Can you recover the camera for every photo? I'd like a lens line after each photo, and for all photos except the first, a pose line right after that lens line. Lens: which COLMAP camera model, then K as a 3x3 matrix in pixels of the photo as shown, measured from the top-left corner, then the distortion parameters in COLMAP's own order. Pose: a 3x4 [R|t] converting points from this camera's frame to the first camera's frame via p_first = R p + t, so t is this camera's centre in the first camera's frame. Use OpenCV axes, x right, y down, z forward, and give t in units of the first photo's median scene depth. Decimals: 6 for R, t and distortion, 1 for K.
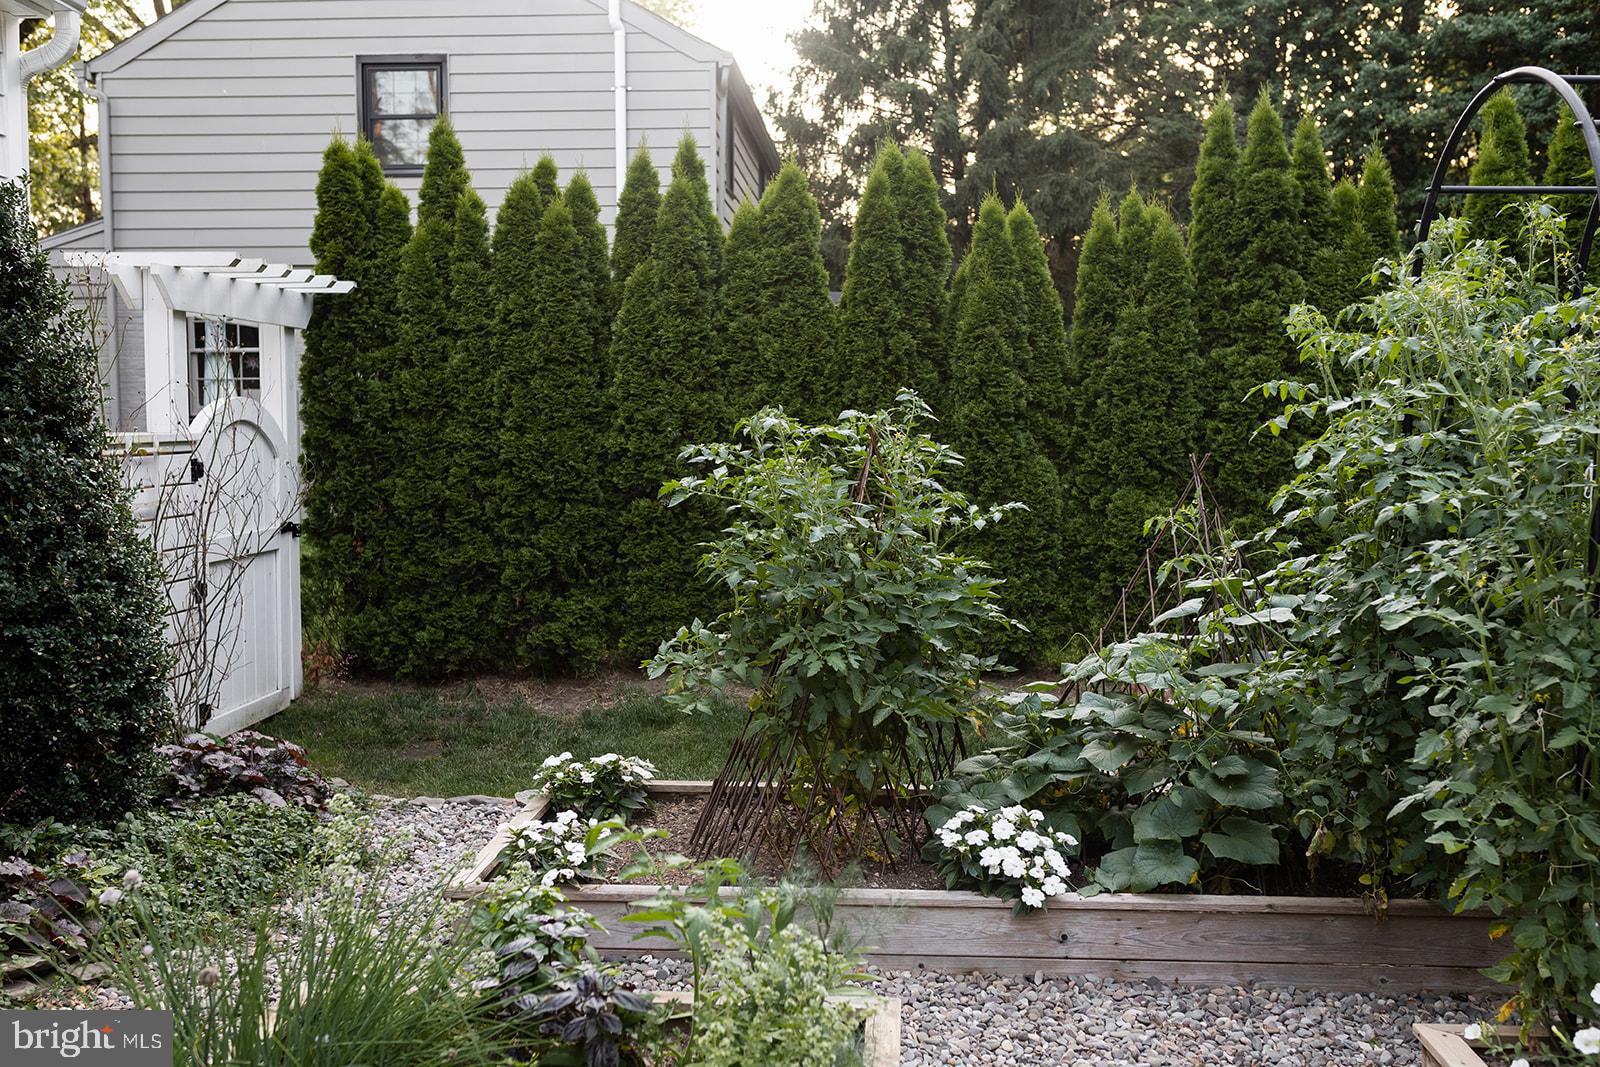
lens RADIAL K [[1510.6, 0, 800.0], [0, 1510.6, 533.5], [0, 0, 1]] dist [-0.005680, 0.008810]
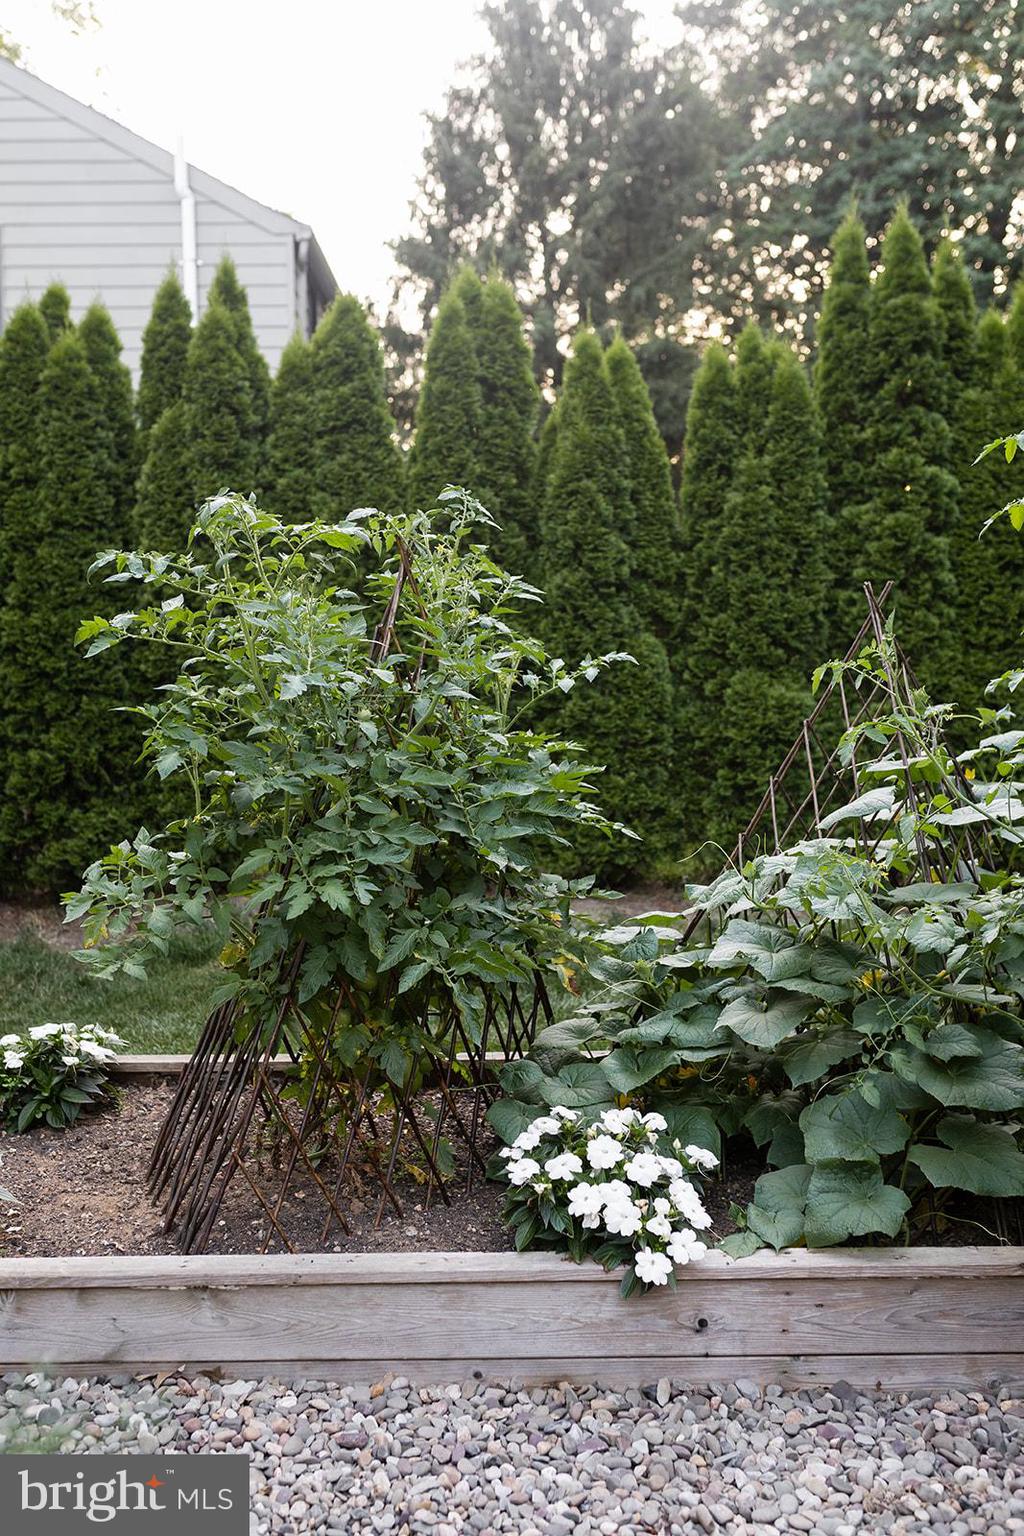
lens RADIAL K [[1450.2, 0, 512.0], [0, 1450.2, 768.0], [0, 0, 1]] dist [-0.005680, 0.008810]
pose [[0.997585, -0.014131, 0.068002, 0.046199], [0.013228, 0.999819, 0.013707, 0.020820], [-0.068183, -0.012775, 0.997591, 0.324126]]
